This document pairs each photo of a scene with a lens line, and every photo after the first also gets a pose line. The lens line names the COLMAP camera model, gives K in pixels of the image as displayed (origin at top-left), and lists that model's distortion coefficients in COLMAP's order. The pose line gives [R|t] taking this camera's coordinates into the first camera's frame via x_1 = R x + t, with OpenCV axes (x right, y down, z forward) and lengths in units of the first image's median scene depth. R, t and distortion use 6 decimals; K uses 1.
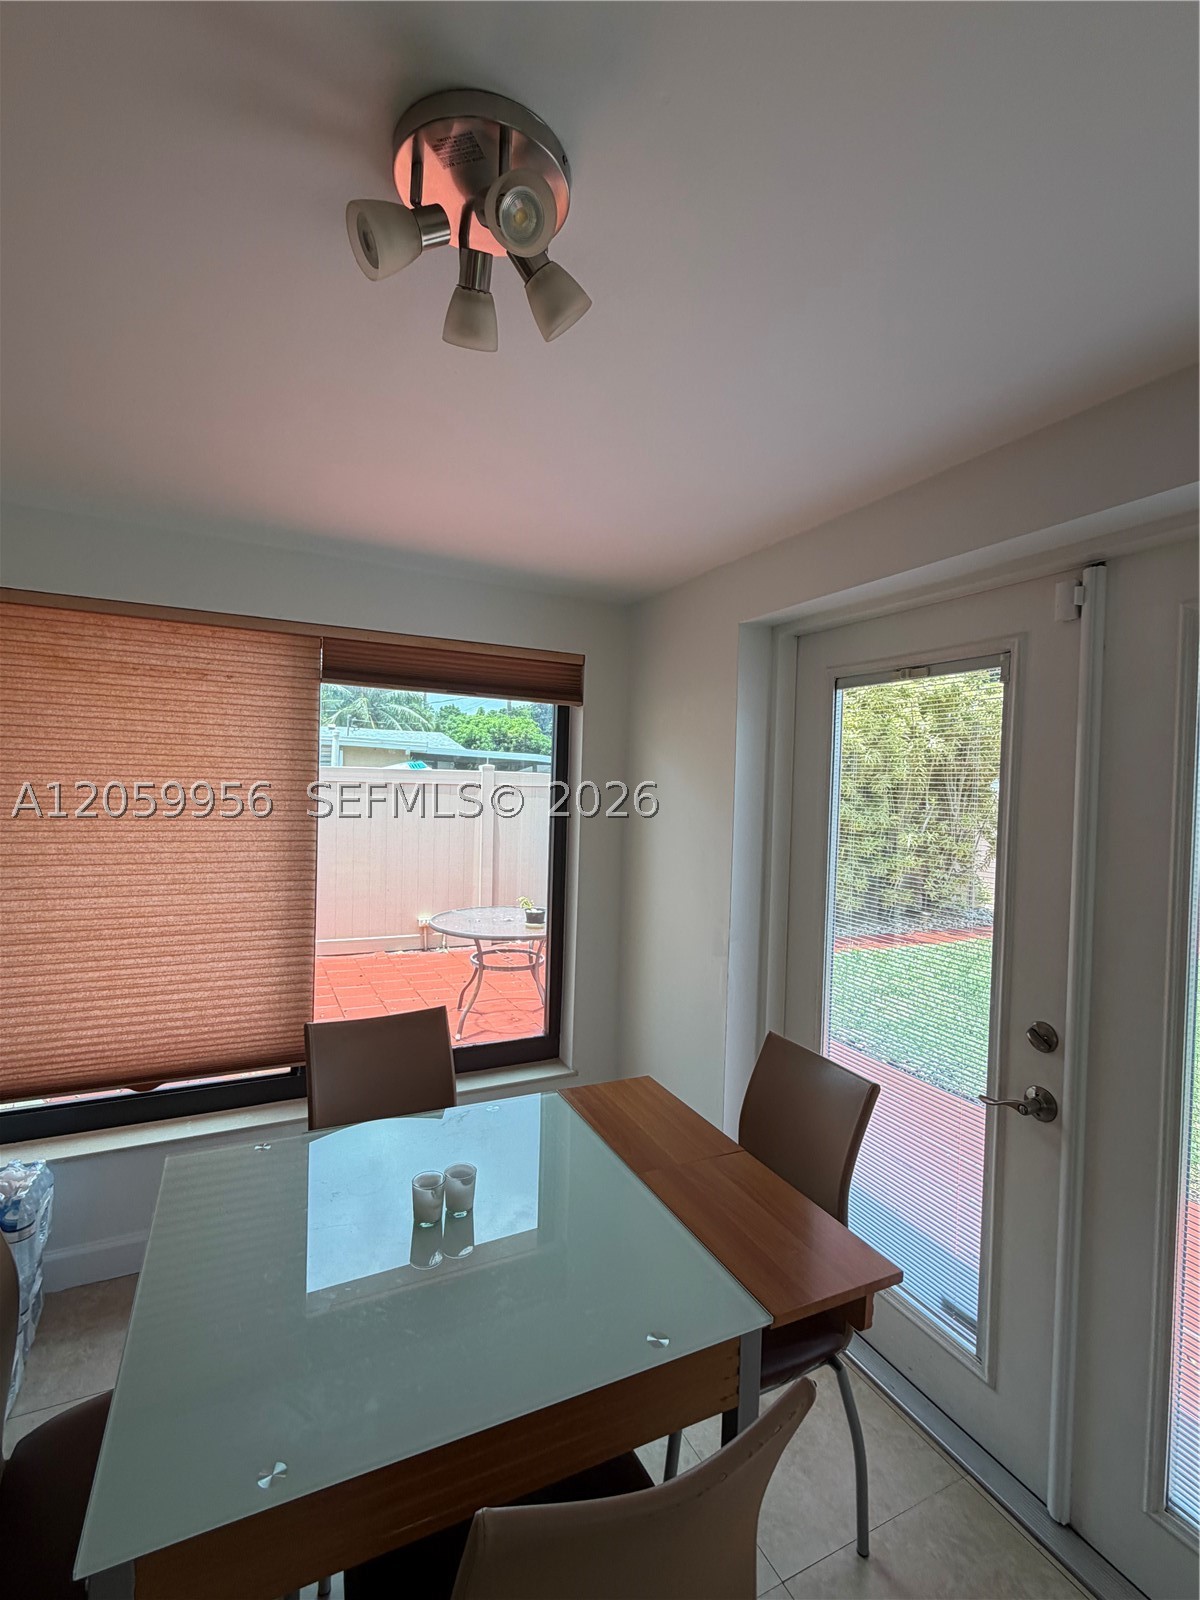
lens RADIAL K [[733.5, 0, 600.0], [0, 733.5, 800.0], [0, 0, 1]] dist [0.001177, 0.000438]
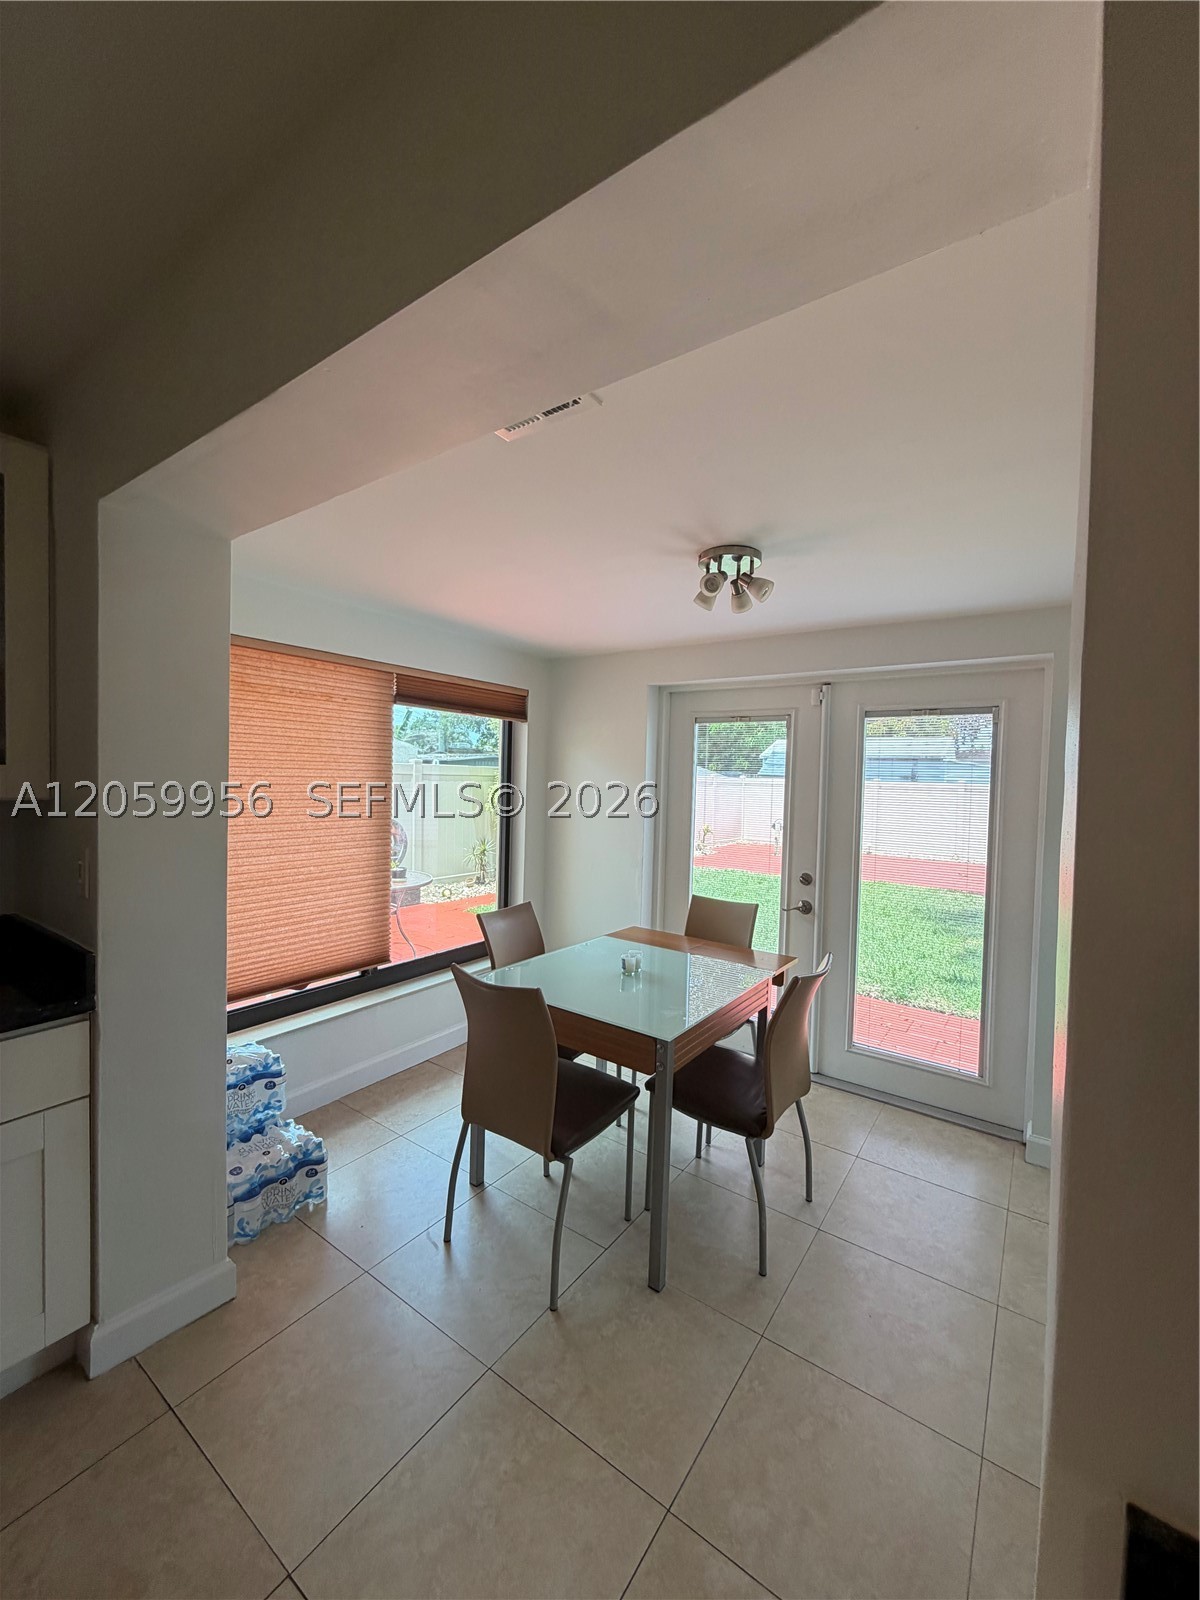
lens RADIAL K [[639.3, 0, 600.0], [0, 639.3, 800.0], [0, 0, 1]] dist [0.000149, -0.000018]
pose [[0.878971, -0.023786, 0.476282, -0.673898], [0.009891, 0.999450, 0.031660, -0.004965], [-0.476773, -0.023117, 0.878723, -0.349058]]
